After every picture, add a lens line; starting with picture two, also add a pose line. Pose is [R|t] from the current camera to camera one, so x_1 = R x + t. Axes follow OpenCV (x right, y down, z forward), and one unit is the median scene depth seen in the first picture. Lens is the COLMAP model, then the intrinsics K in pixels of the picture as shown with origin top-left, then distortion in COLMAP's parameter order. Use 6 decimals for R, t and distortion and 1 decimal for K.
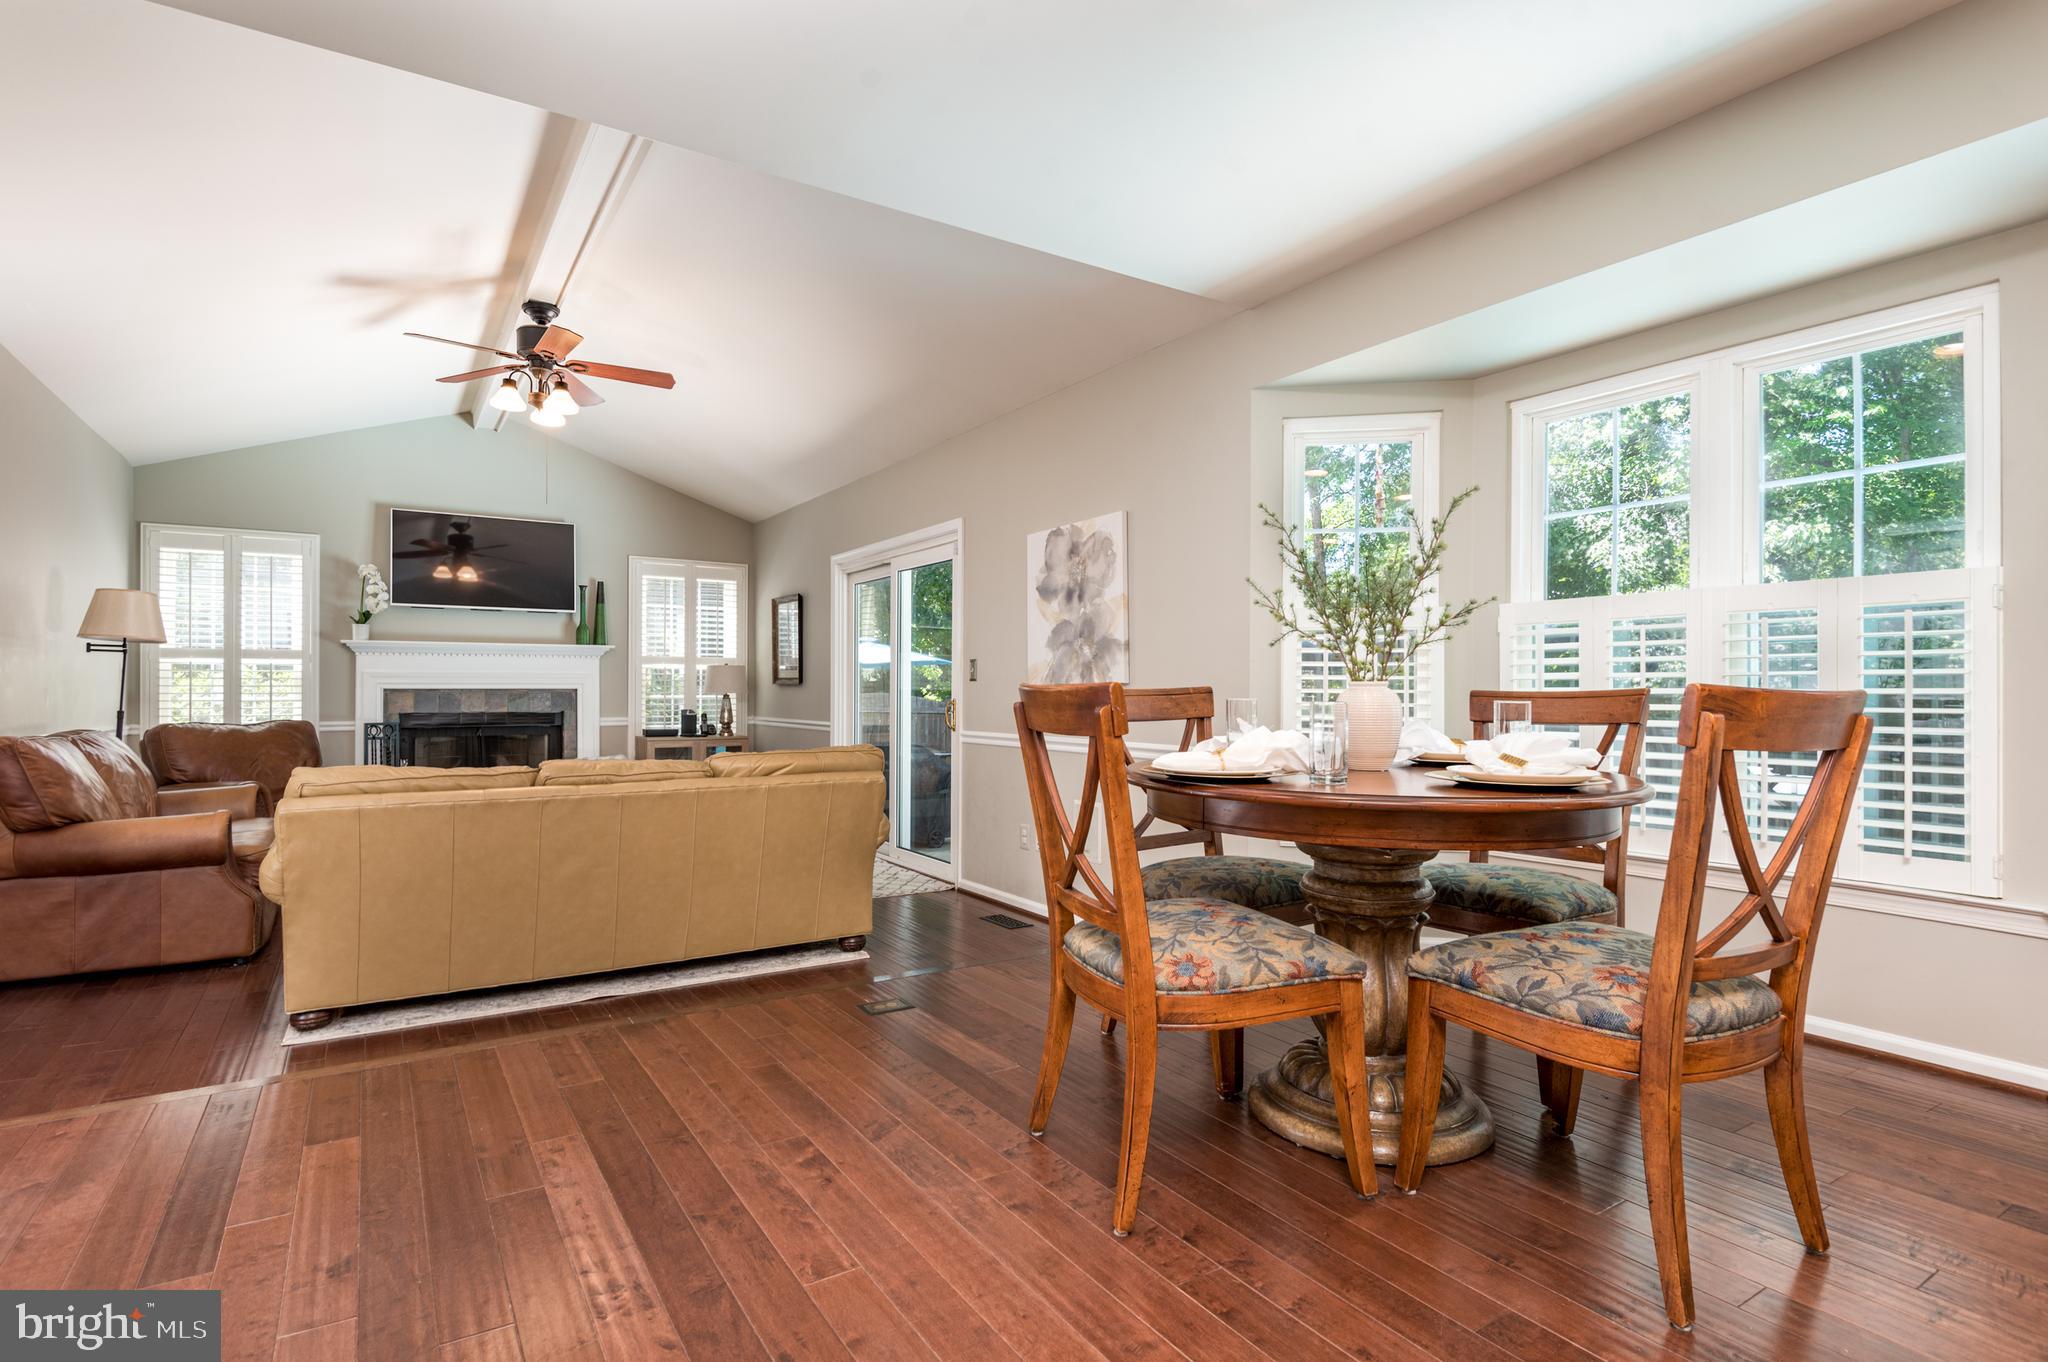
lens RADIAL K [[1013.1, 0, 1034.1], [0, 1013.1, 686.0], [0, 0, 1]] dist [-0.008554, -0.001120]
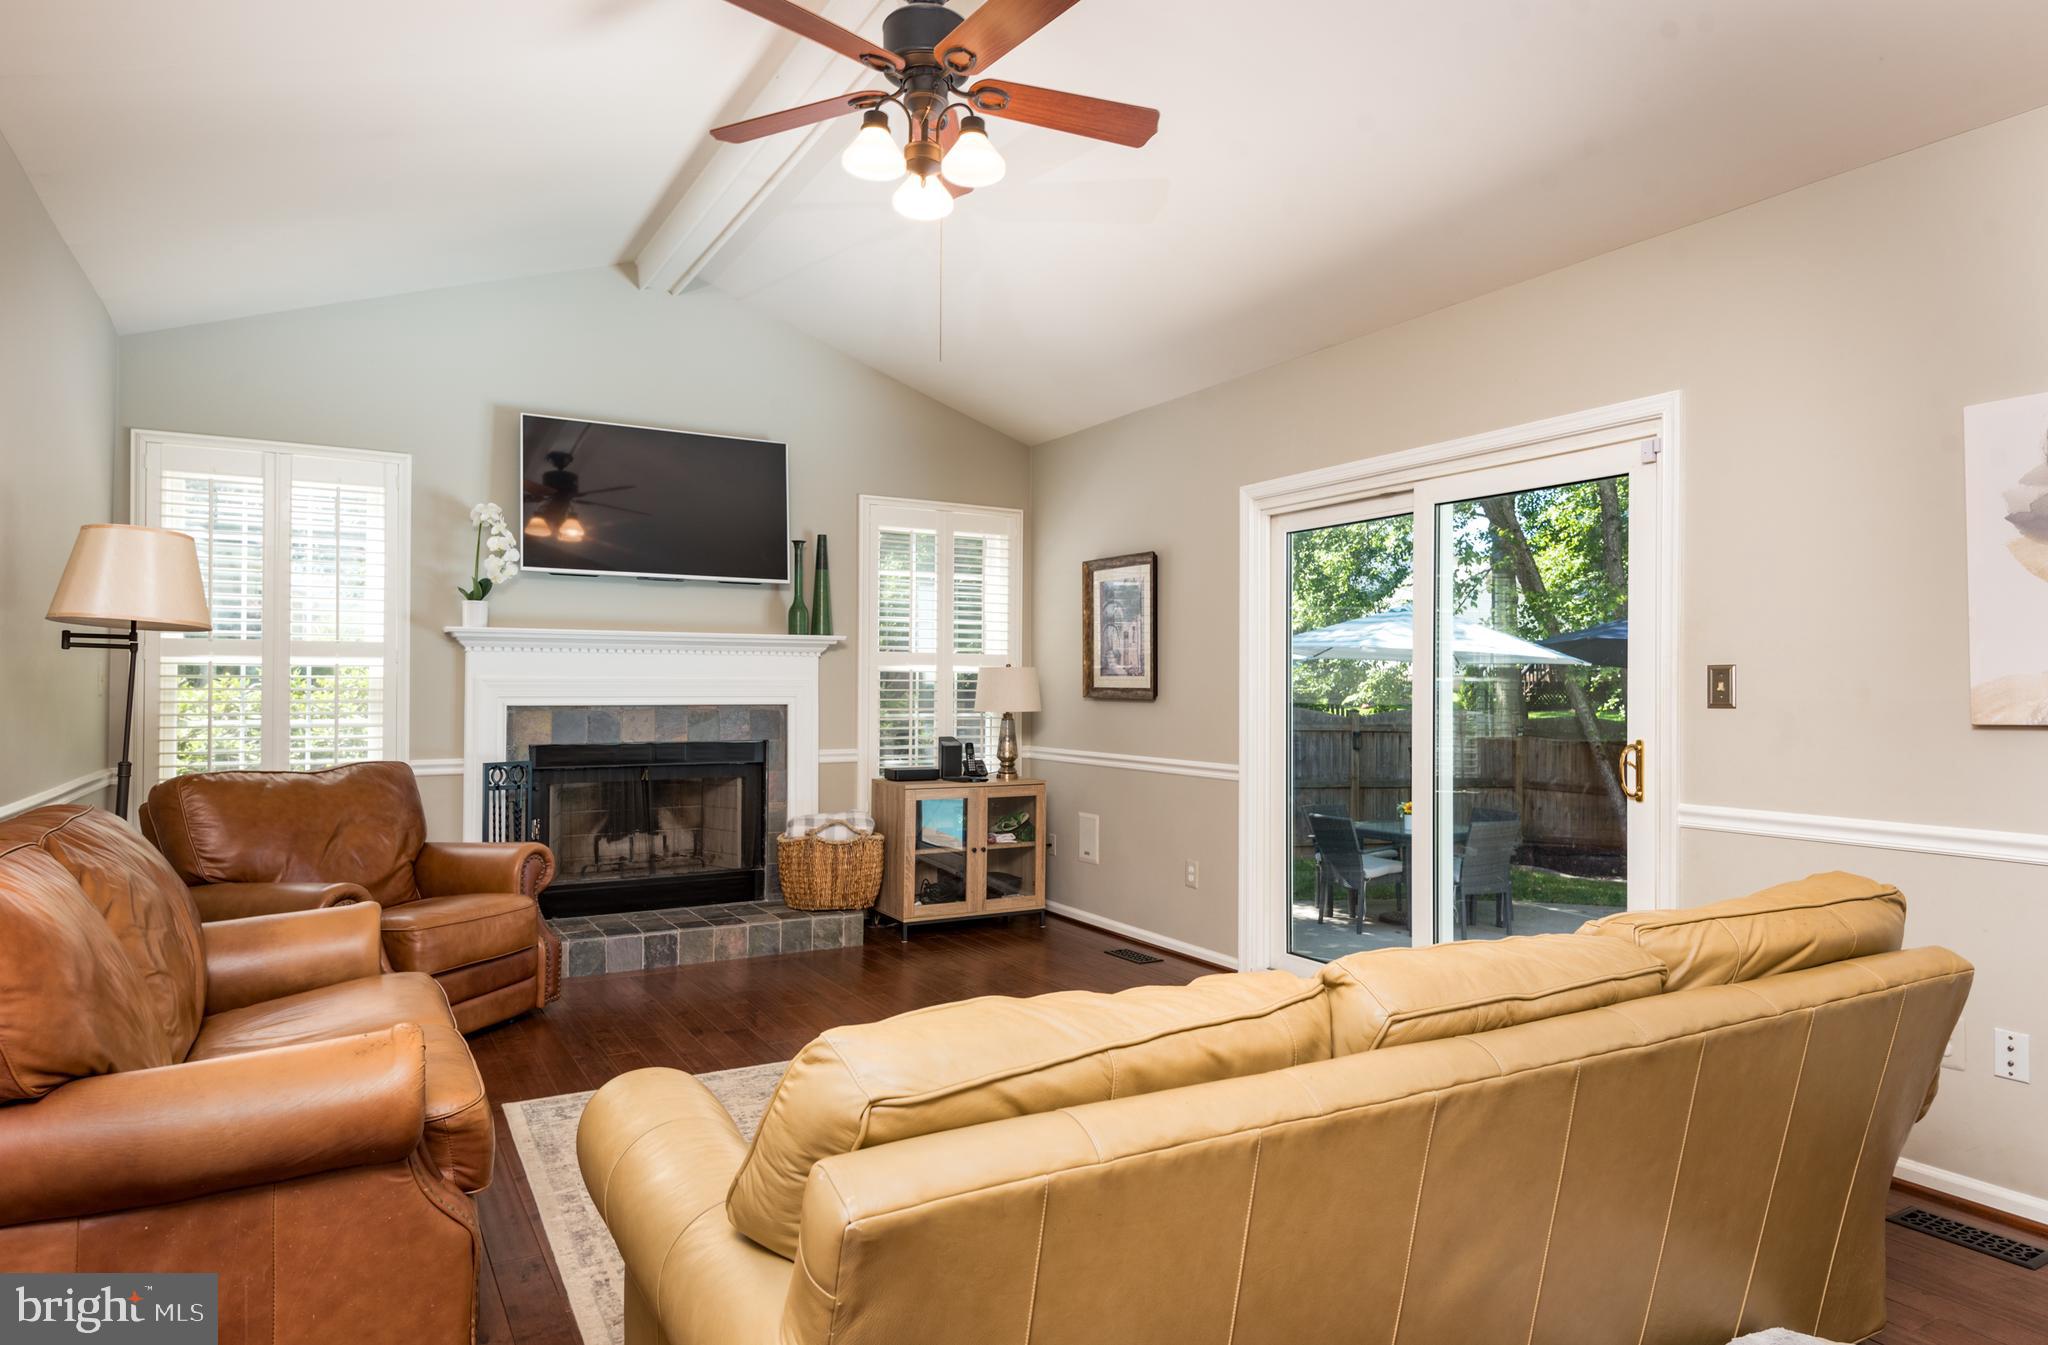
lens RADIAL K [[1205.3, 0, 1016.4], [0, 1205.3, 679.3], [0, 0, 1]] dist [0.020320, 0.000241]
pose [[0.998219, 0.003599, -0.059539, -0.296991], [-0.003752, 0.999990, -0.002465, -0.013070], [0.059530, 0.002684, 0.998223, 0.287744]]
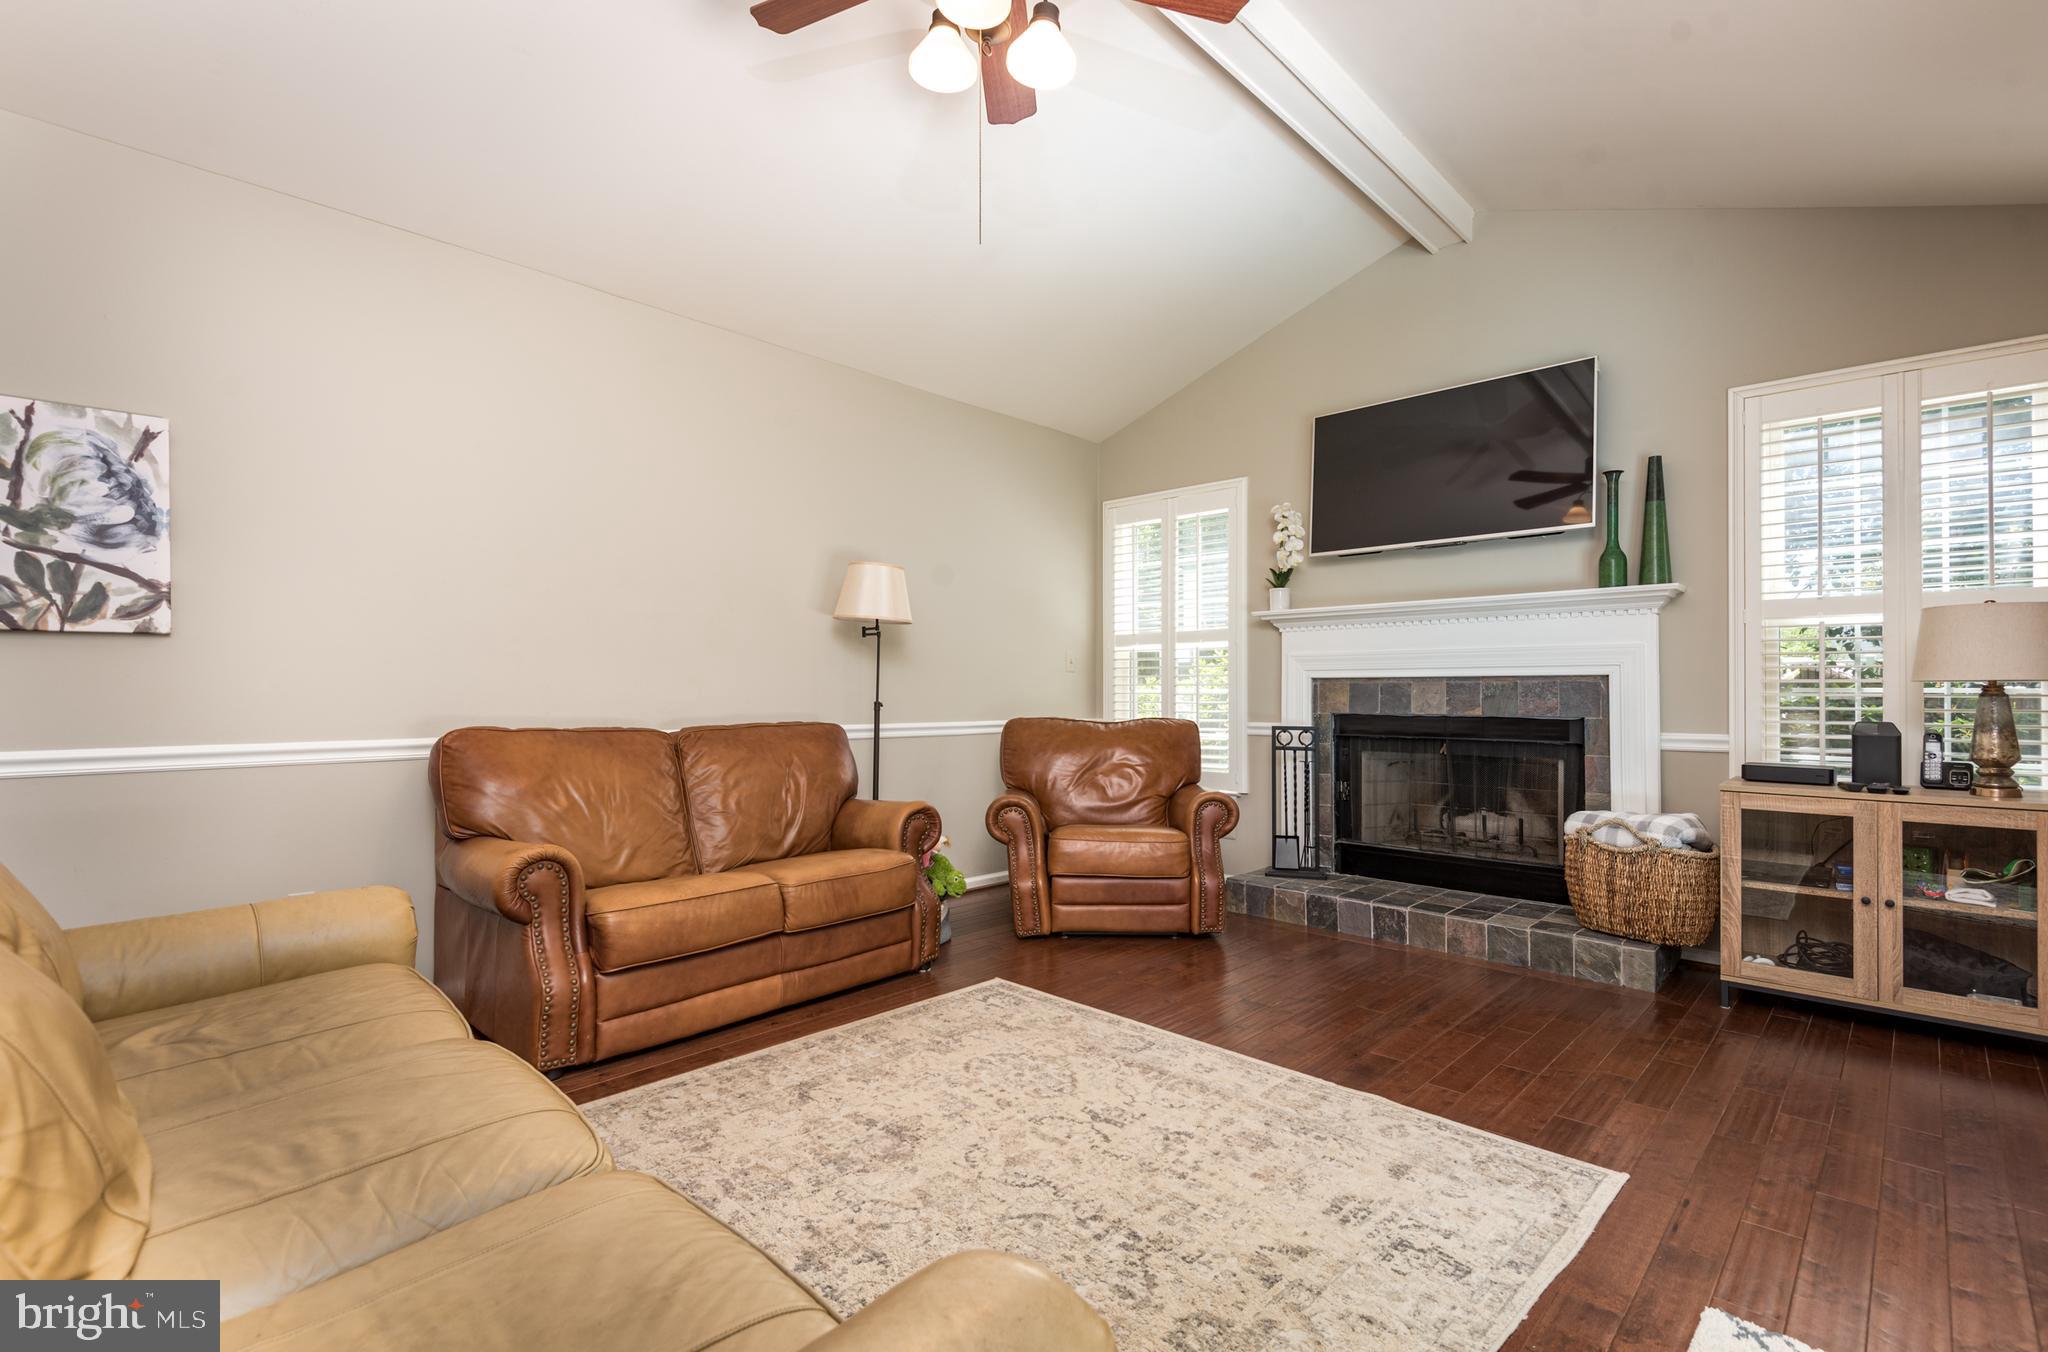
lens RADIAL K [[939.9, 0, 1009.7], [0, 939.9, 677.7], [0, 0, 1]] dist [-0.002309, -0.000553]
pose [[0.209804, -0.016875, -0.977598, -0.055241], [0.003931, 0.999858, -0.016416, 0.012709], [0.977735, -0.000399, 0.209841, 0.675054]]
